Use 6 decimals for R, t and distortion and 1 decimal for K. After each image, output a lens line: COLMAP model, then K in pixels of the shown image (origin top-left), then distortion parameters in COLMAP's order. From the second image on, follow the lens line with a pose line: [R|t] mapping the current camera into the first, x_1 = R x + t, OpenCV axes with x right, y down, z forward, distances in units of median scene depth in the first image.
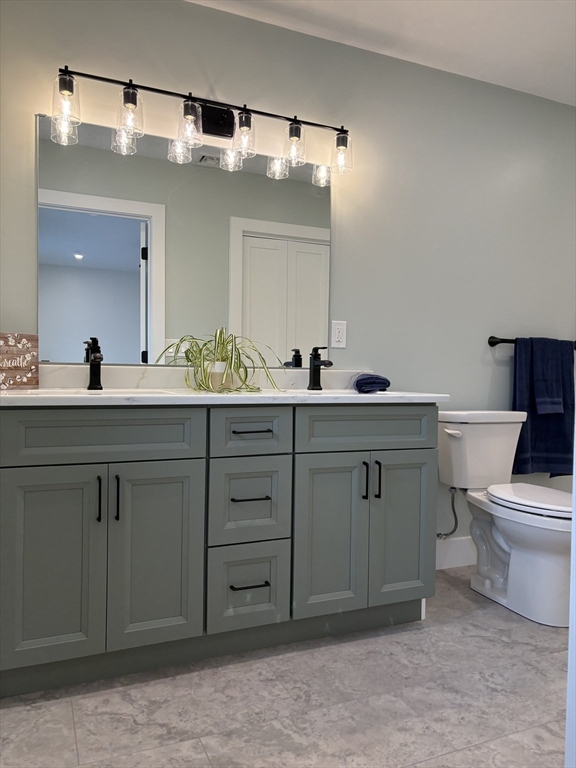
lens RADIAL K [[581.7, 0, 287.7], [0, 581.7, 383.9], [0, 0, 1]] dist [-0.004628, 0.000412]
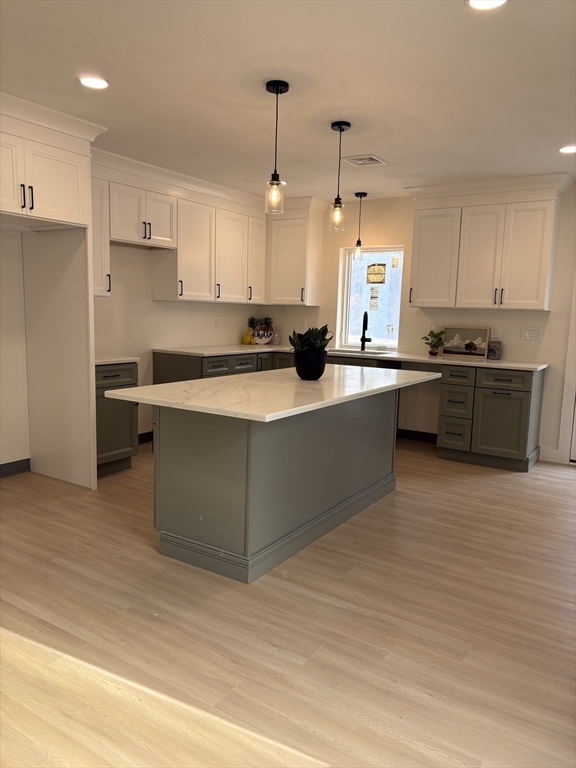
lens RADIAL K [[581.7, 0, 288.8], [0, 581.7, 385.6], [0, 0, 1]] dist [-0.004628, 0.000412]
pose [[0.545959, 0.110814, -0.830451, 1.530156], [-0.053342, 0.993801, 0.097542, -0.079390], [0.836112, -0.008956, 0.548485, -0.974499]]
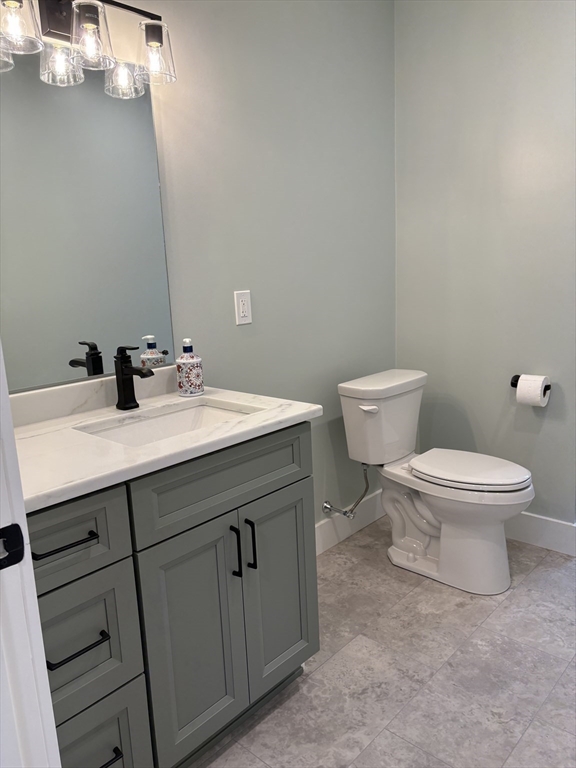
lens RADIAL K [[581.7, 0, 288.5], [0, 581.7, 381.2], [0, 0, 1]] dist [-0.004628, 0.000412]
pose [[0.915795, -0.127824, 0.380764, -0.050818], [0.070641, 0.984490, 0.160593, -0.147356], [-0.395386, -0.120173, 0.910620, 0.351164]]
